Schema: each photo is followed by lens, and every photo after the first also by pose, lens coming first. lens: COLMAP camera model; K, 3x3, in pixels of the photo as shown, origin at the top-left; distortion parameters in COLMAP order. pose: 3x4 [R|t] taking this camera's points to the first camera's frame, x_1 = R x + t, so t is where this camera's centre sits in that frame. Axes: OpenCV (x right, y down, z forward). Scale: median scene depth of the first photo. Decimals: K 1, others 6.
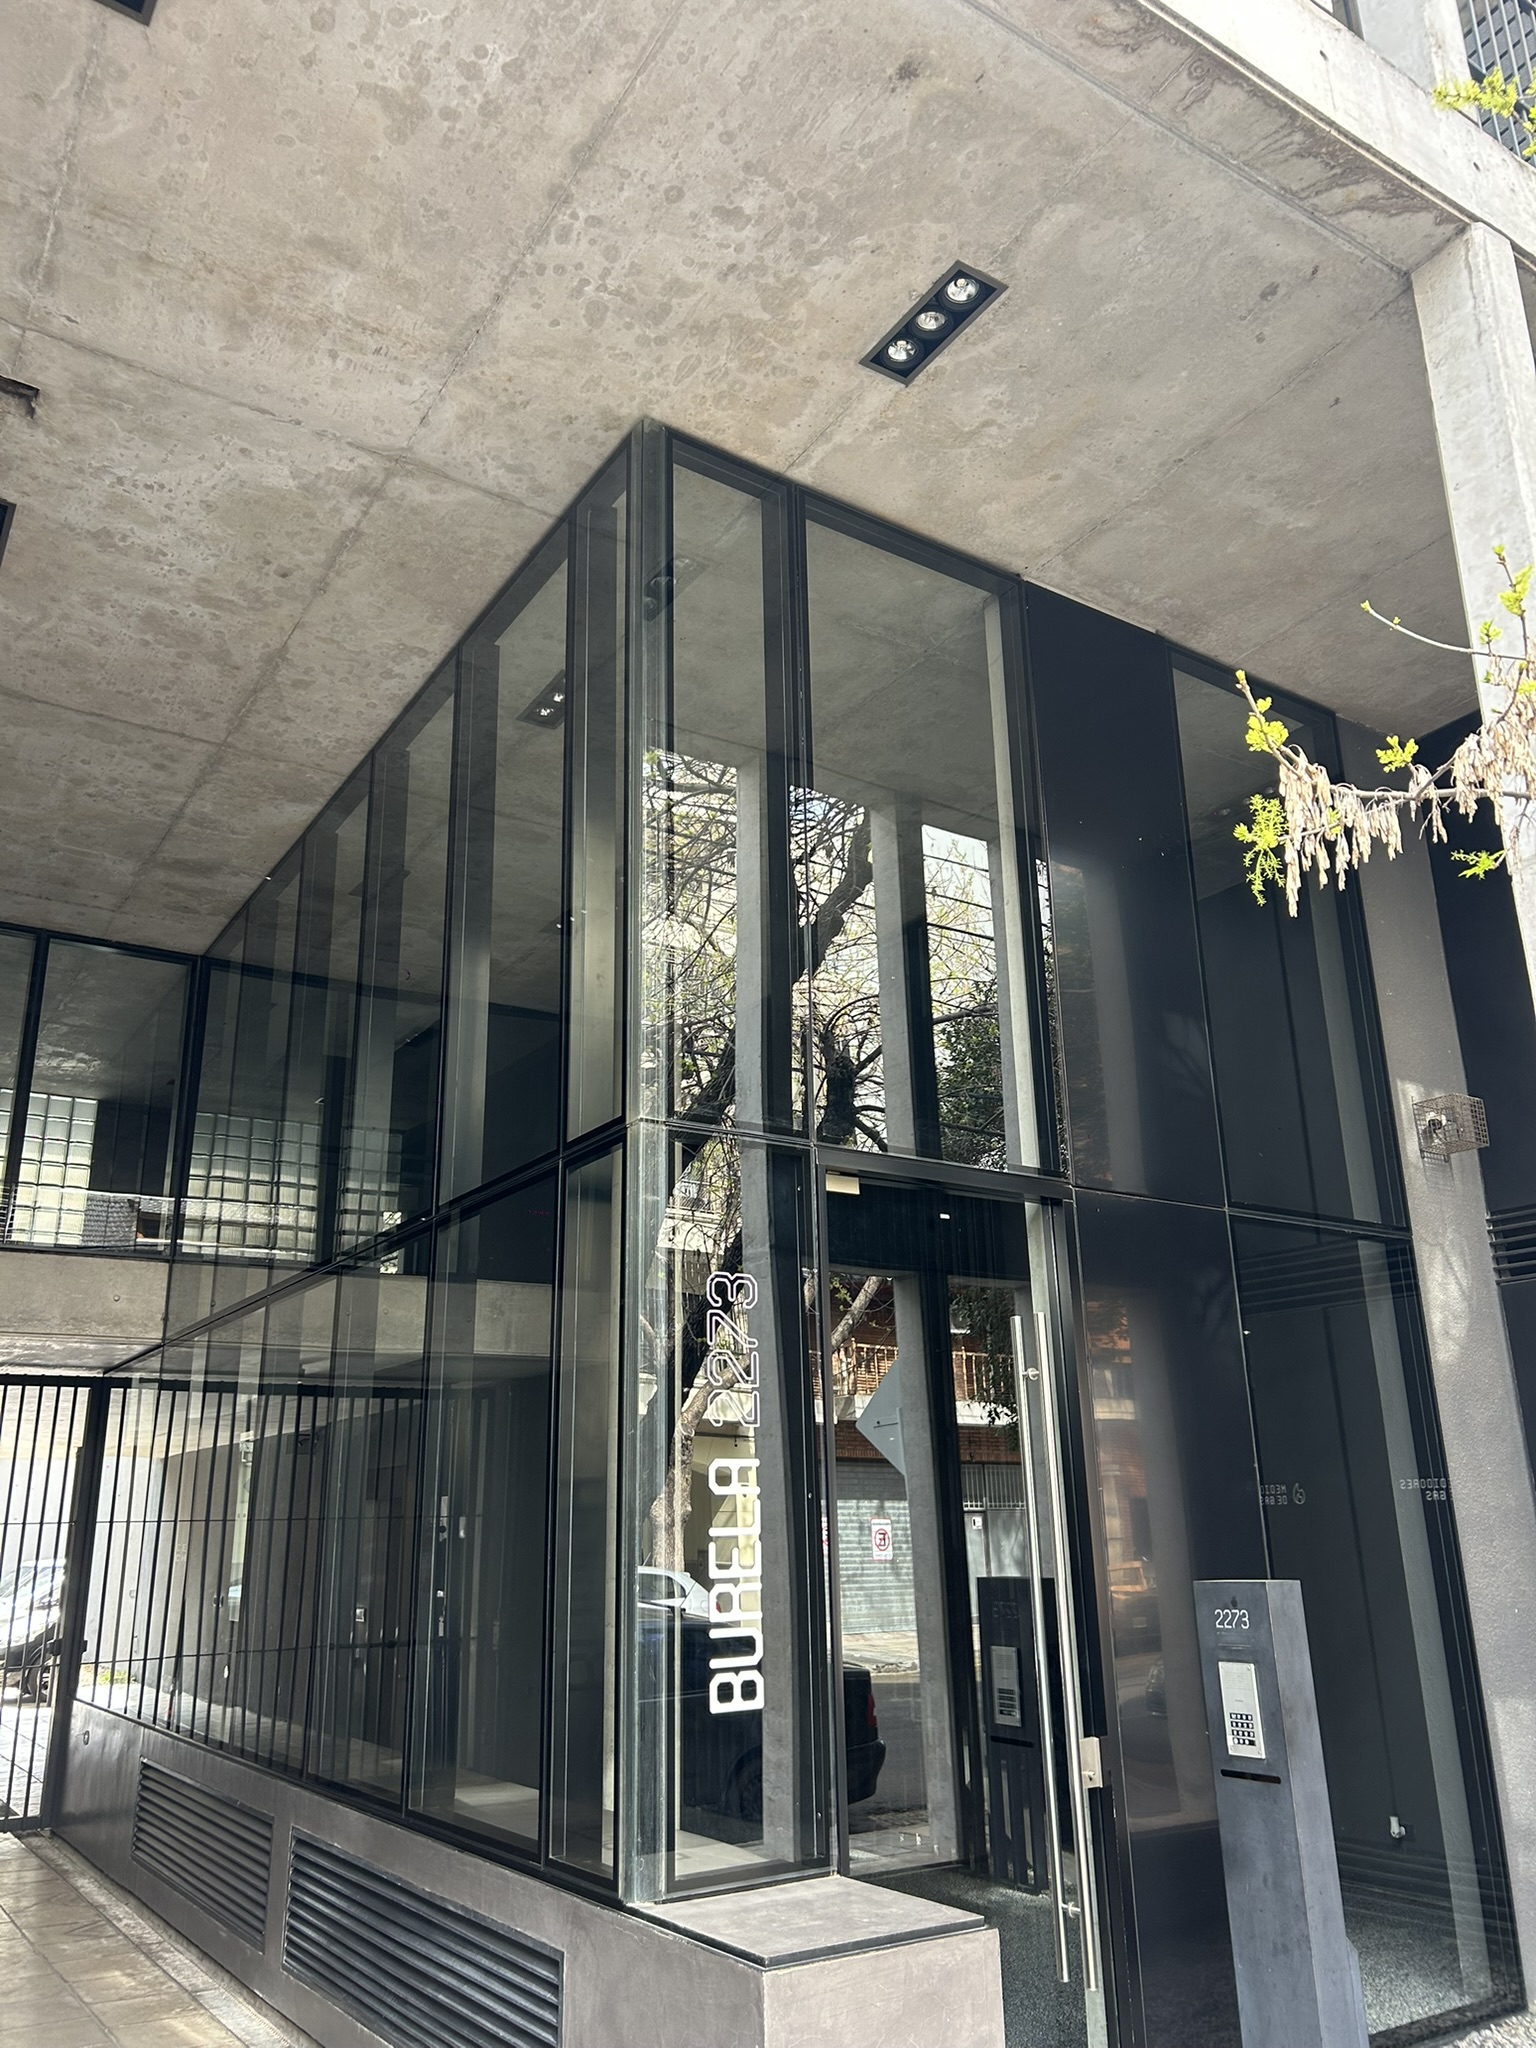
lens RADIAL K [[1558.7, 0, 748.6], [0, 1558.7, 1030.3], [0, 0, 1]] dist [0.012817, -0.003951]
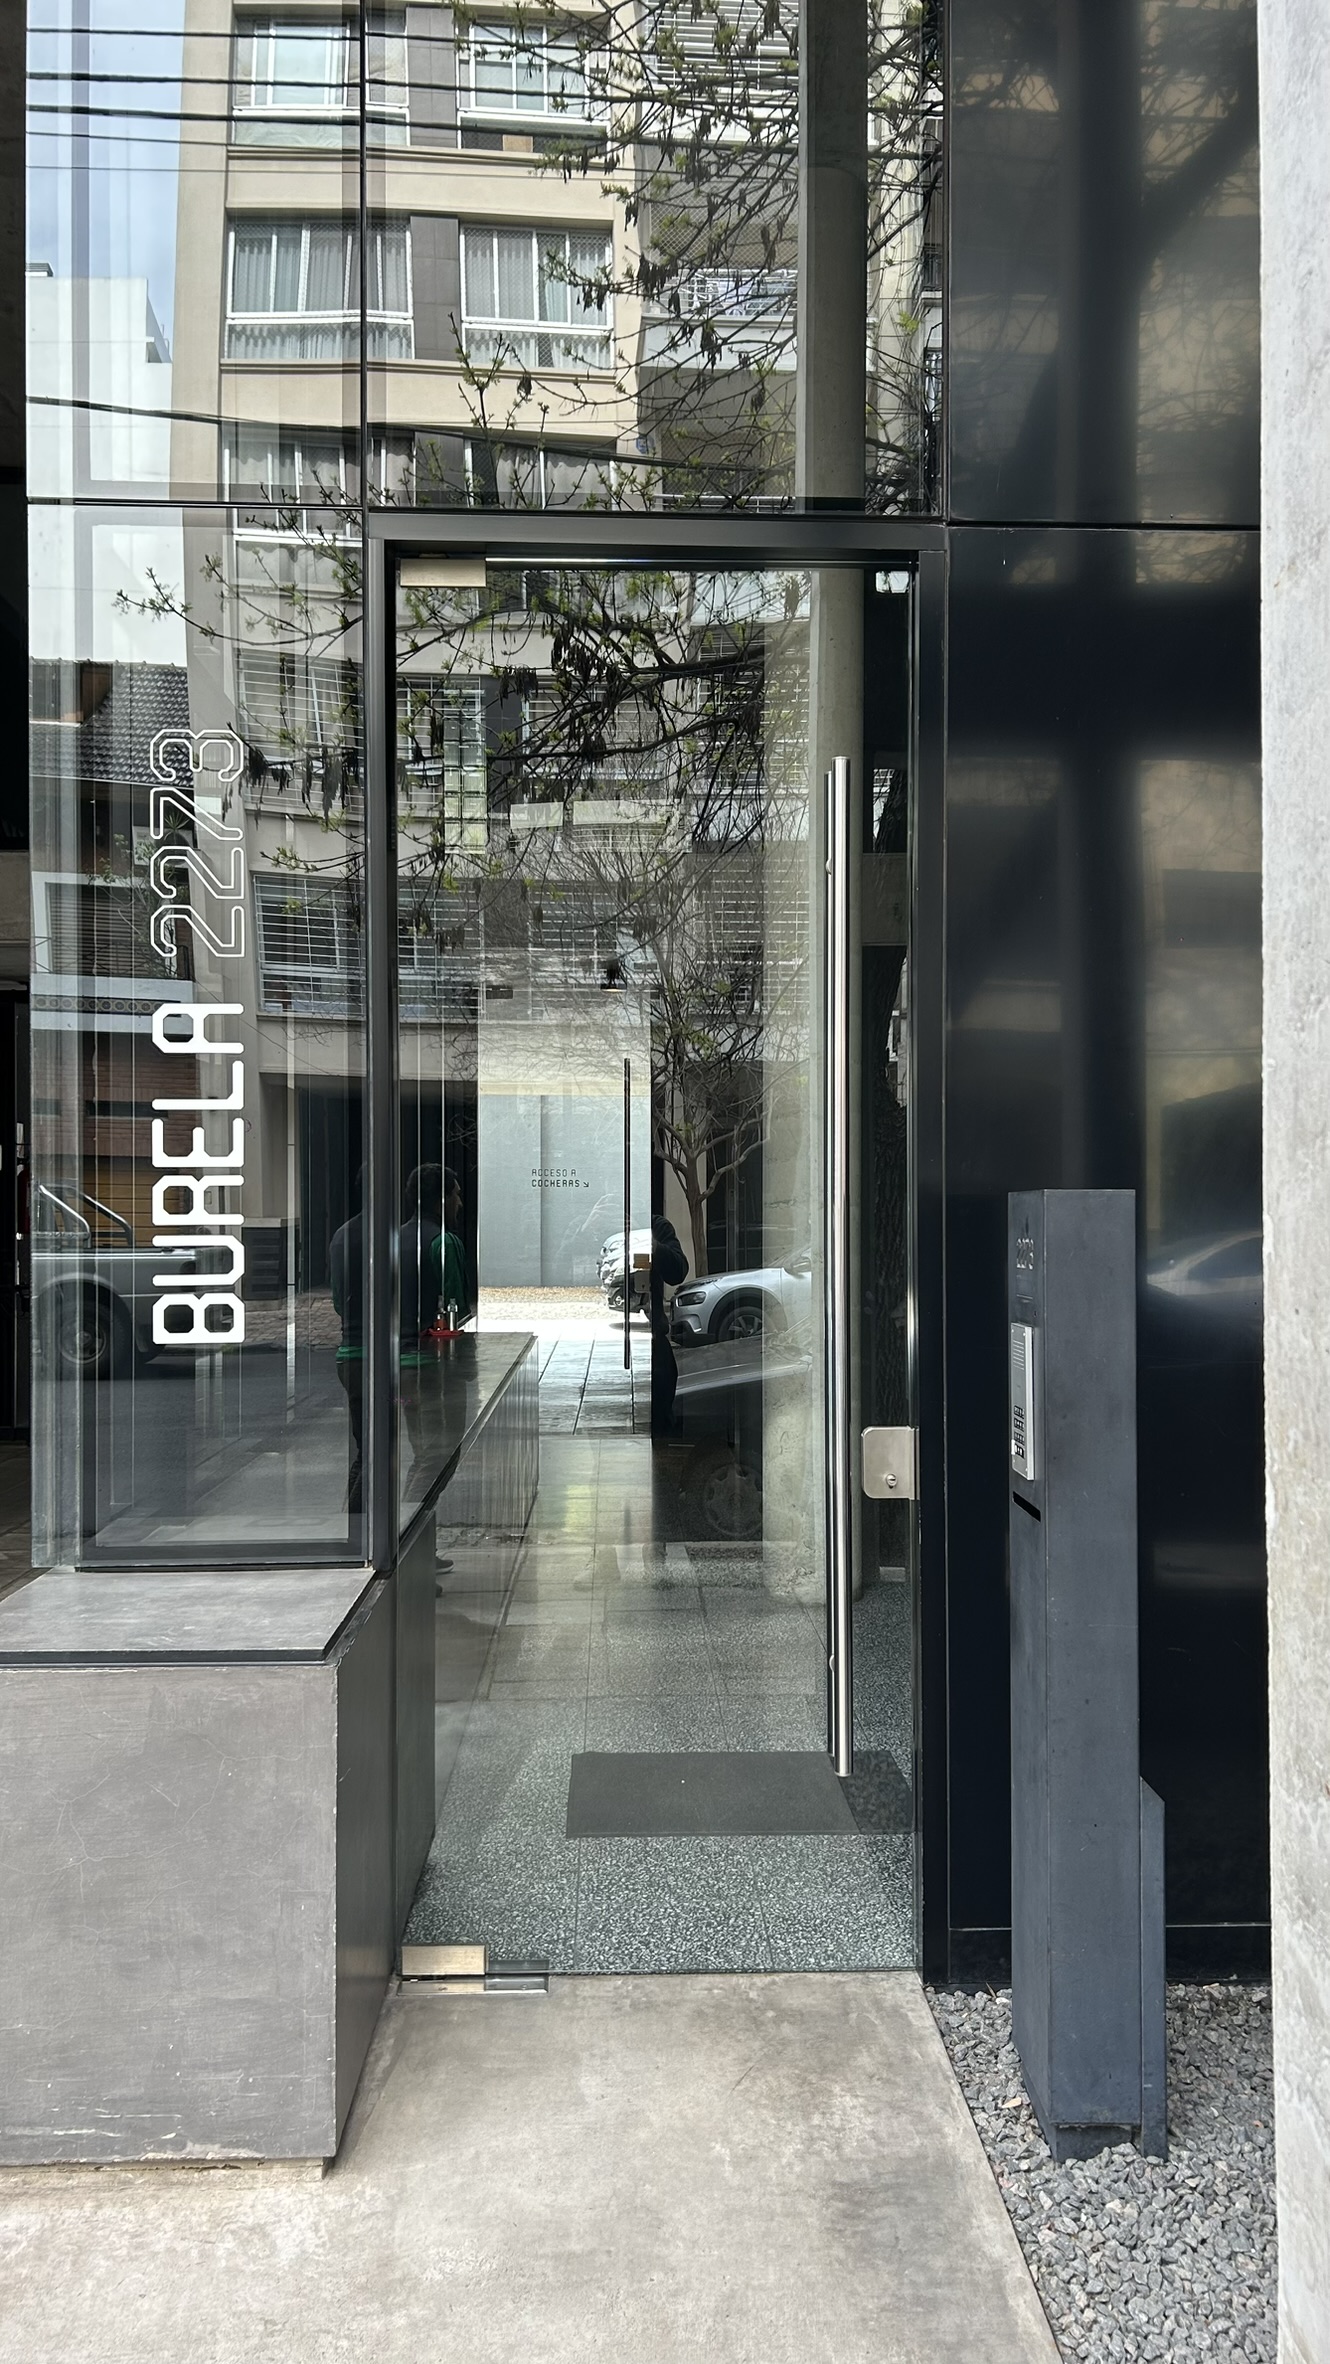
lens RADIAL K [[1747.4, 0, 665.0], [0, 1747.4, 1182.0], [0, 0, 1]] dist [-0.002762, -0.001278]
pose [[0.860996, 0.012096, -0.508468, 0.573242], [0.142697, 0.953820, 0.264320, 0.183484], [0.488184, -0.300135, 0.819509, 0.468900]]
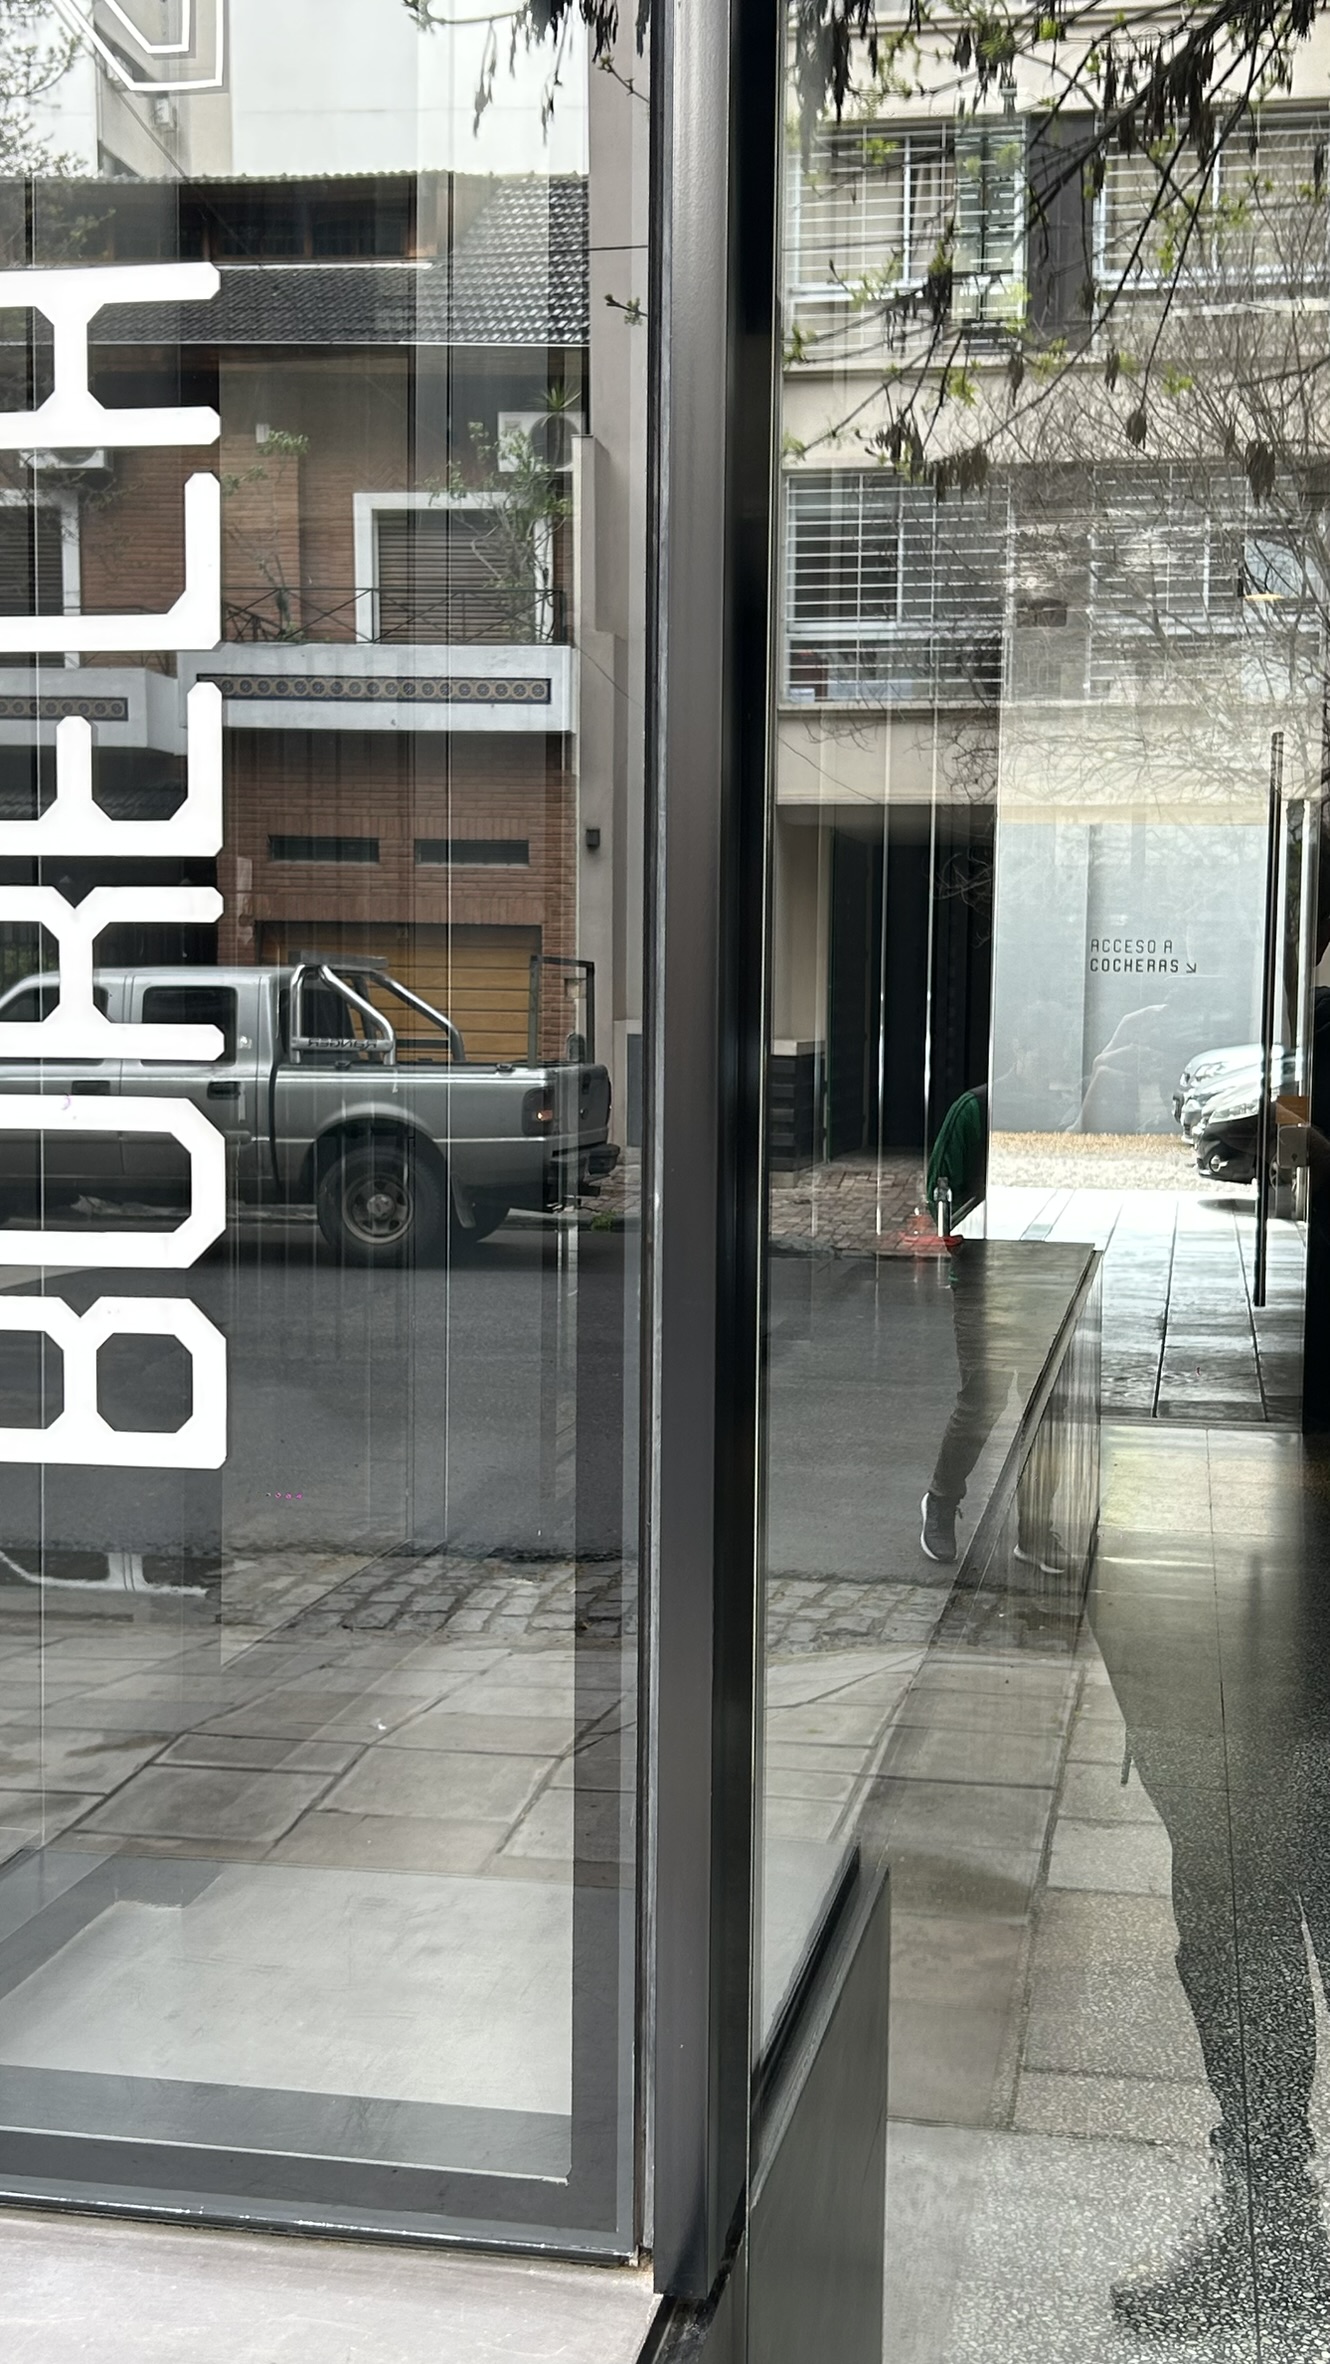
lens RADIAL K [[2306.0, 0, 665.0], [0, 2306.0, 1182.0], [0, 0, 1]] dist [0.267334, 0.001261]
pose [[0.713855, 0.085128, -0.695100, 0.261398], [0.189453, 0.932095, 0.308717, 0.314748], [0.674180, -0.352068, 0.649253, 0.853191]]
